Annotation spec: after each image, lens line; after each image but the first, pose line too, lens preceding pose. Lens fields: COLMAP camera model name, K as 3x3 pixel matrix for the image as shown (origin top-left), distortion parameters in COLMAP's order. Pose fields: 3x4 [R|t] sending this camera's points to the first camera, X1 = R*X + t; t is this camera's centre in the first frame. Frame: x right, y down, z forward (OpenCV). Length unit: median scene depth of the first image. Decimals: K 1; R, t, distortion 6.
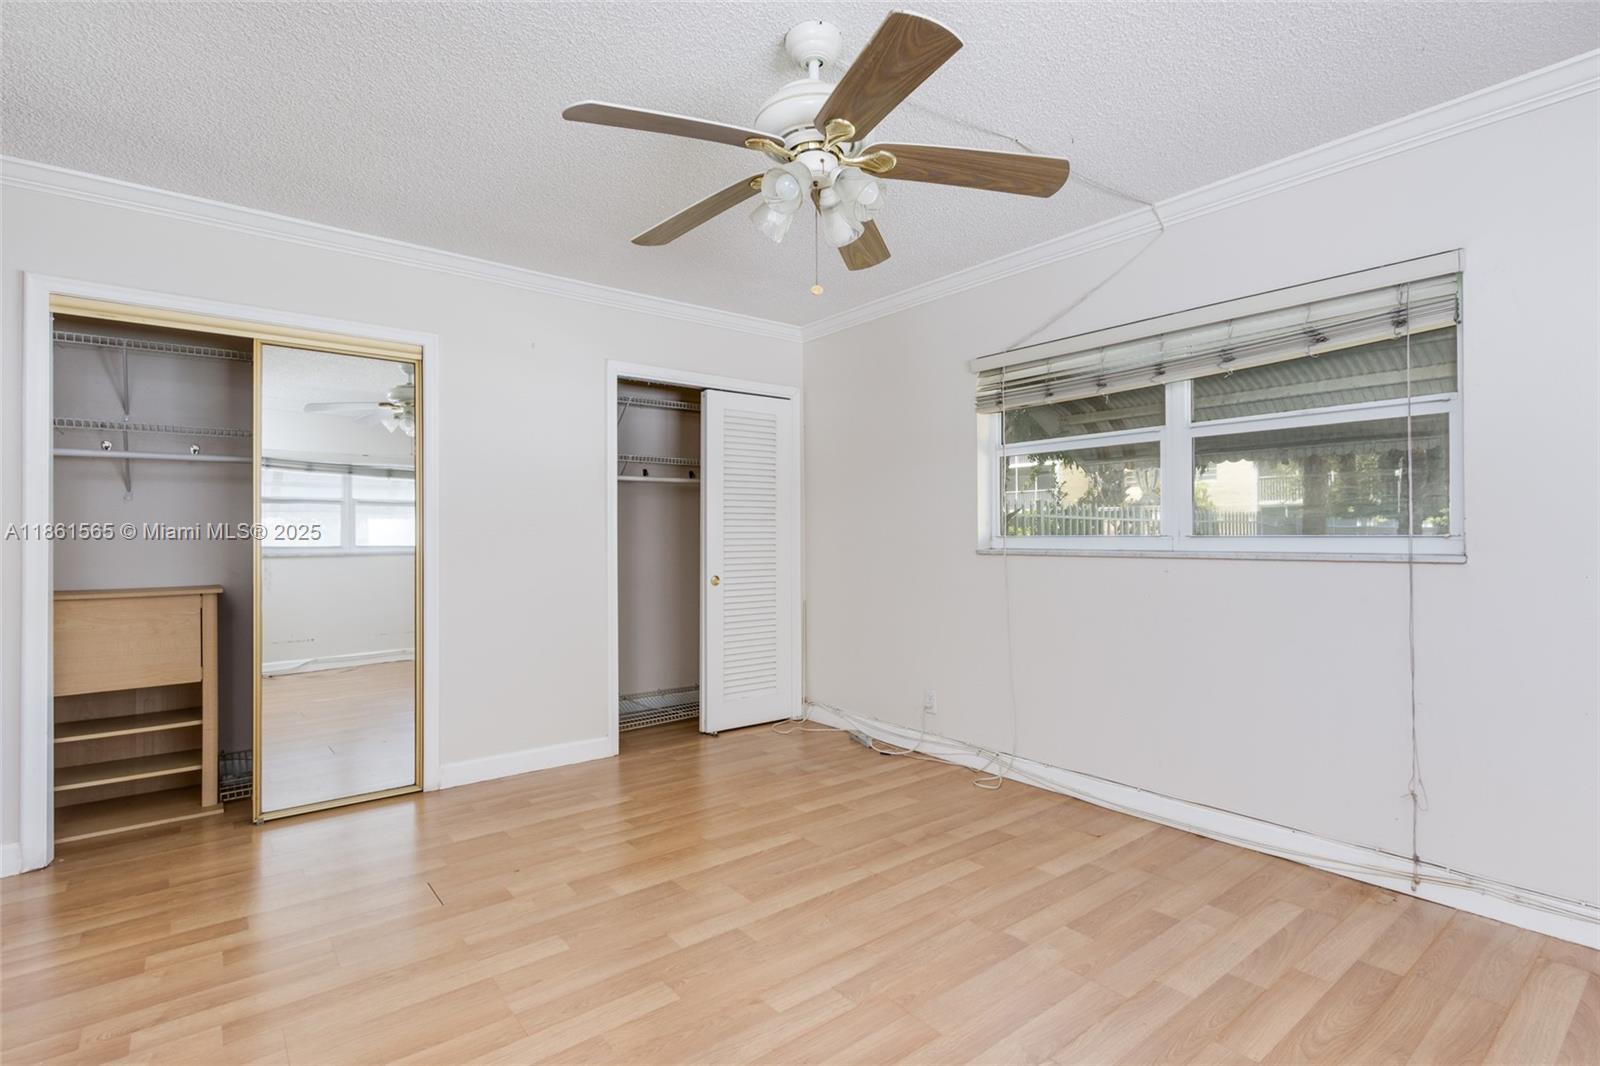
lens RADIAL K [[764.7, 0, 813.1], [0, 764.7, 534.7], [0, 0, 1]] dist [0.000766, 0.000444]
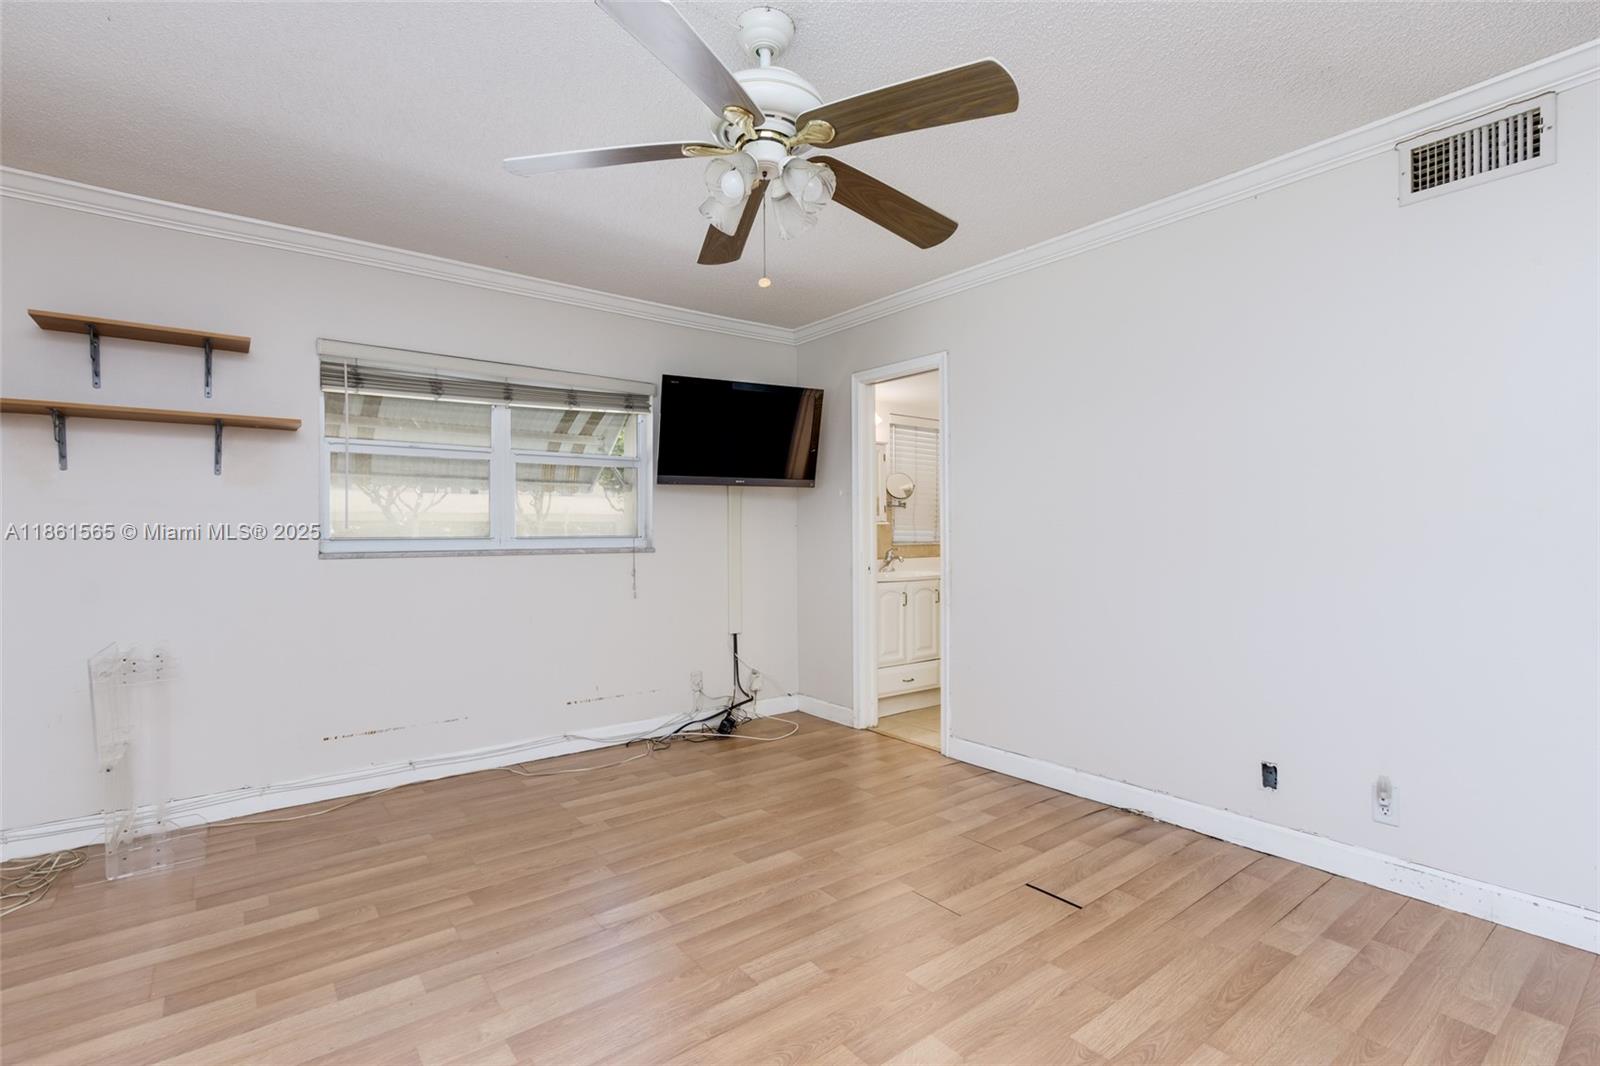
lens RADIAL K [[734.7, 0, 805.9], [0, 734.7, 534.9], [0, 0, 1]] dist [0.000073, -0.000361]
pose [[-0.999663, 0.010977, 0.023510, -0.045065], [0.010978, 0.999940, -0.000088, 0.002428], [-0.023510, 0.000170, -0.999724, 1.325722]]
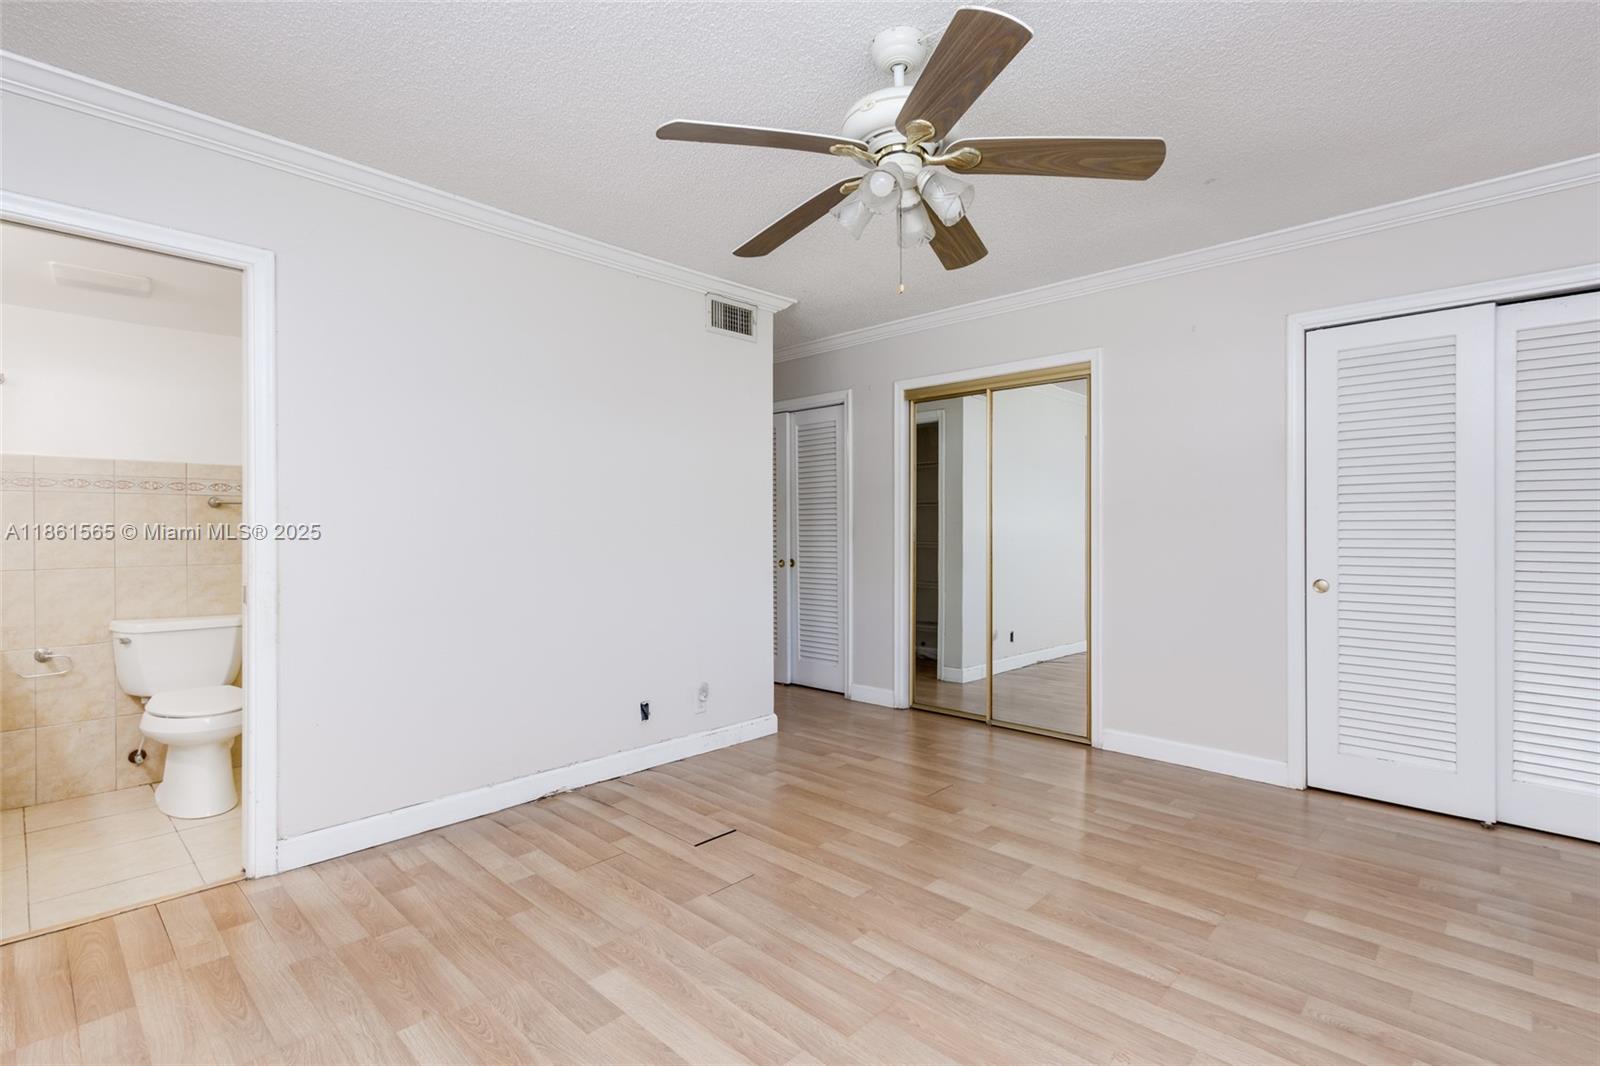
lens RADIAL K [[751.1, 0, 794.1], [0, 751.1, 530.2], [0, 0, 1]] dist [0.001516, 0.000243]
pose [[0.114099, 0.005434, -0.993455, 0.682973], [0.005846, 0.999964, 0.006141, -0.002368], [0.993452, -0.006509, 0.114063, 0.505926]]
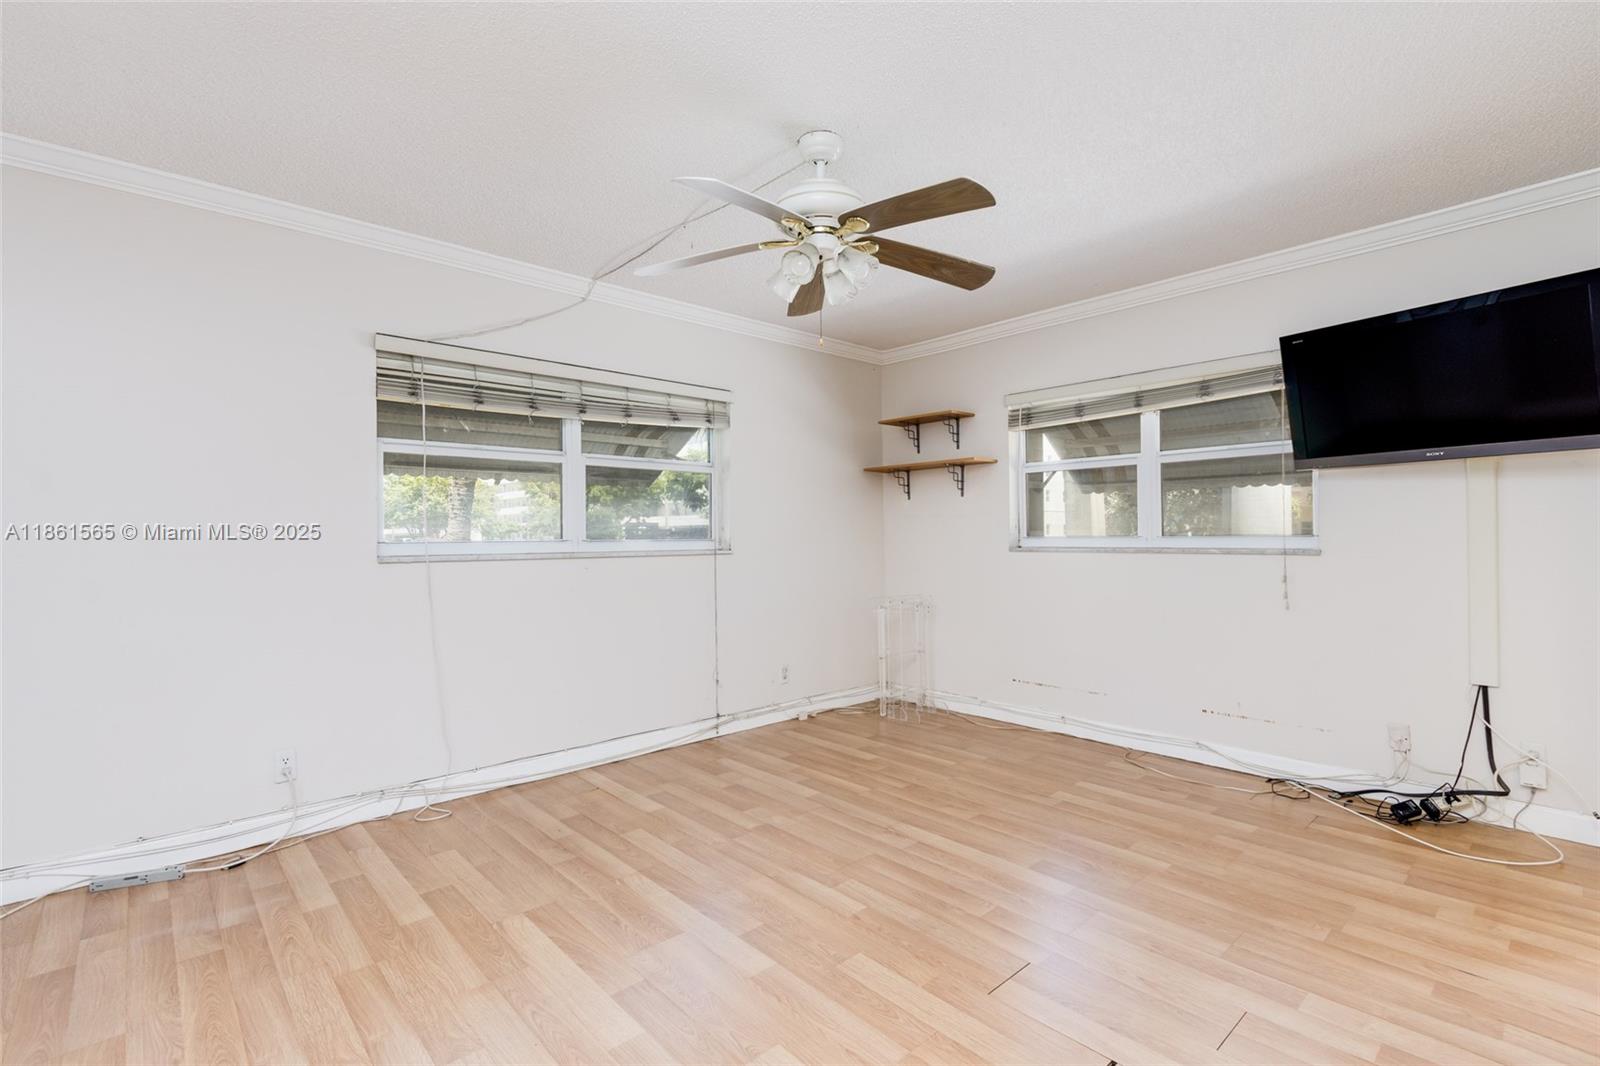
lens RADIAL K [[724.8, 0, 804.8], [0, 724.8, 533.4], [0, 0, 1]] dist [0.003865, -0.000387]
pose [[-0.056319, 0.008872, 0.998373, -0.810408], [0.006513, 0.999943, -0.008519, 0.003024], [-0.998392, 0.006022, -0.056374, 0.749865]]
